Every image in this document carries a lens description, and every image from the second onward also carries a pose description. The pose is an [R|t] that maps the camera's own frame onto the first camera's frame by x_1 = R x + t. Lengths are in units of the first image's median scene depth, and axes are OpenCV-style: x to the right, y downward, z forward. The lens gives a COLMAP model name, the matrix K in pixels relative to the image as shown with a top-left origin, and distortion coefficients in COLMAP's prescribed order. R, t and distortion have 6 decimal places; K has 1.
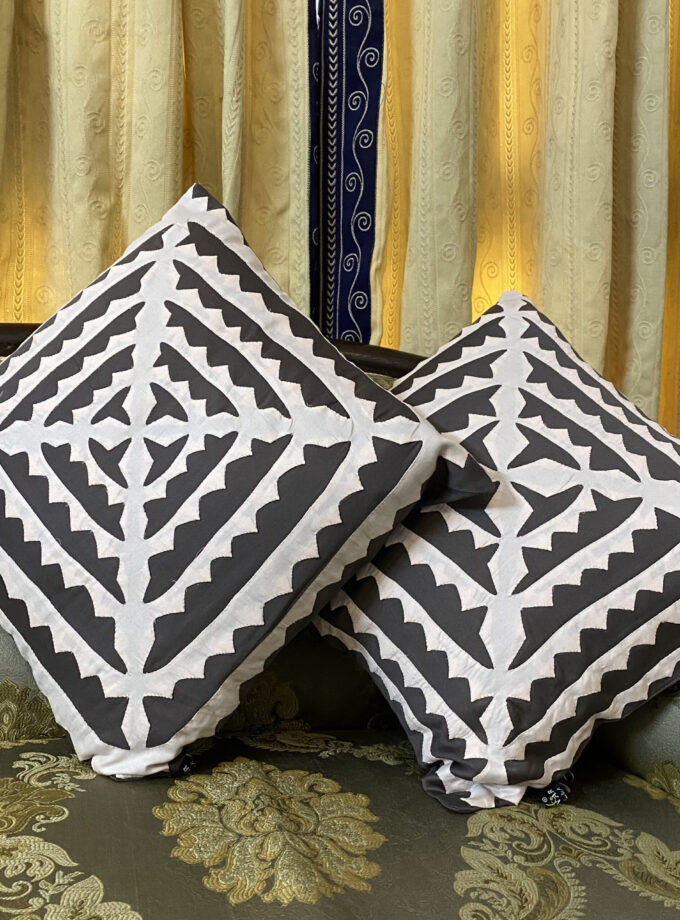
lens RADIAL K [[926.4, 0, 351.5], [0, 926.4, 456.3], [0, 0, 1]] dist [0.165975, -0.385970]
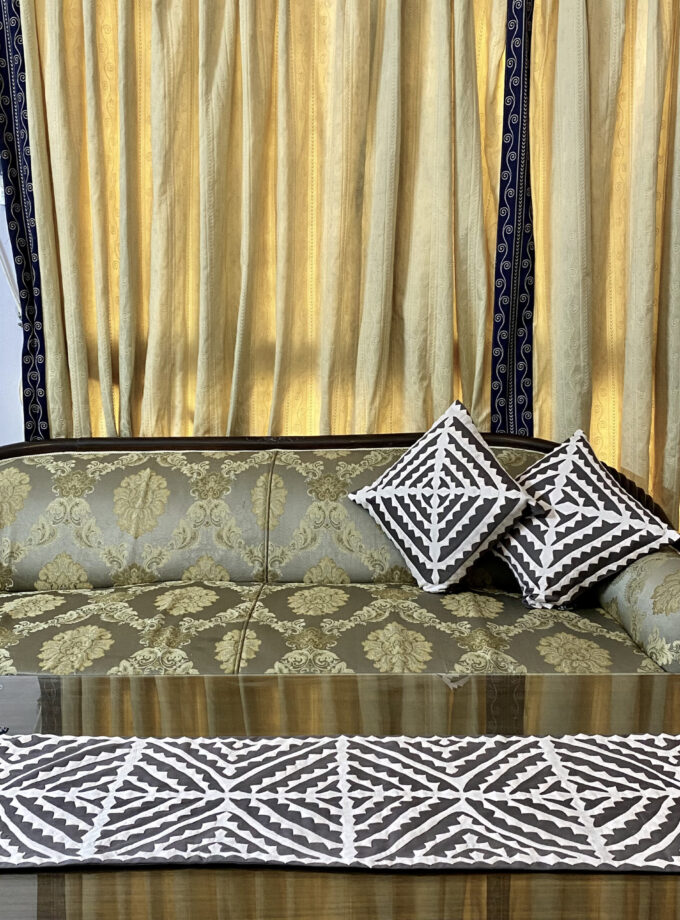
lens RADIAL K [[925.9, 0, 332.4], [0, 925.9, 456.9], [0, 0, 1]] dist [0.180507, -0.479934]
pose [[0.938715, 0.015037, -0.344365, 0.566799], [0.006194, 0.998151, 0.060470, -0.352621], [0.344638, -0.058897, 0.936886, -2.233462]]
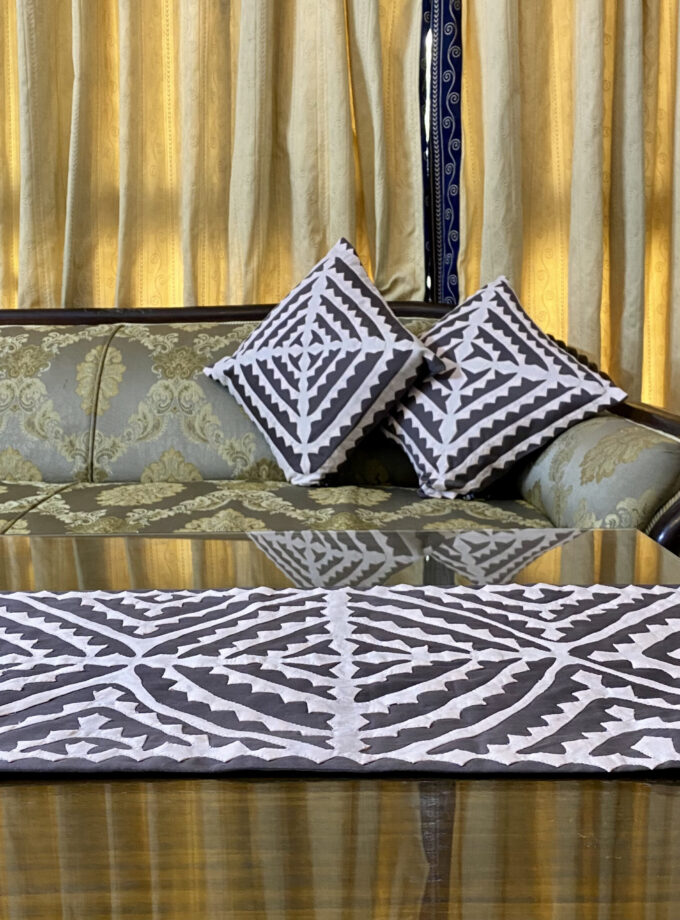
lens RADIAL K [[948.4, 0, 345.3], [0, 948.4, 455.0], [0, 0, 1]] dist [0.203564, -0.549317]
pose [[0.943353, 0.007284, -0.331711, 0.711533], [0.008391, 0.998915, 0.045798, 0.138491], [0.331685, -0.045987, 0.942269, -1.364378]]
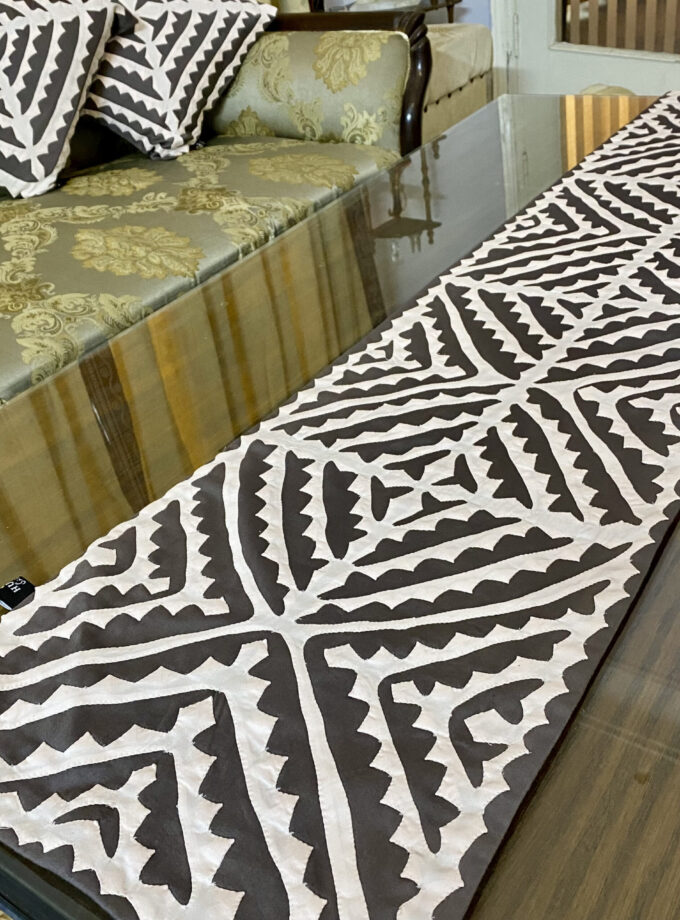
lens RADIAL K [[942.6, 0, 340.0], [0, 942.6, 460.0], [0, 0, 1]] dist [0.005616, -0.001413]
pose [[0.807484, -0.445928, 0.386158, -0.829080], [0.220159, 0.835147, 0.504043, -0.127060], [-0.547266, -0.321991, 0.772543, -1.428244]]
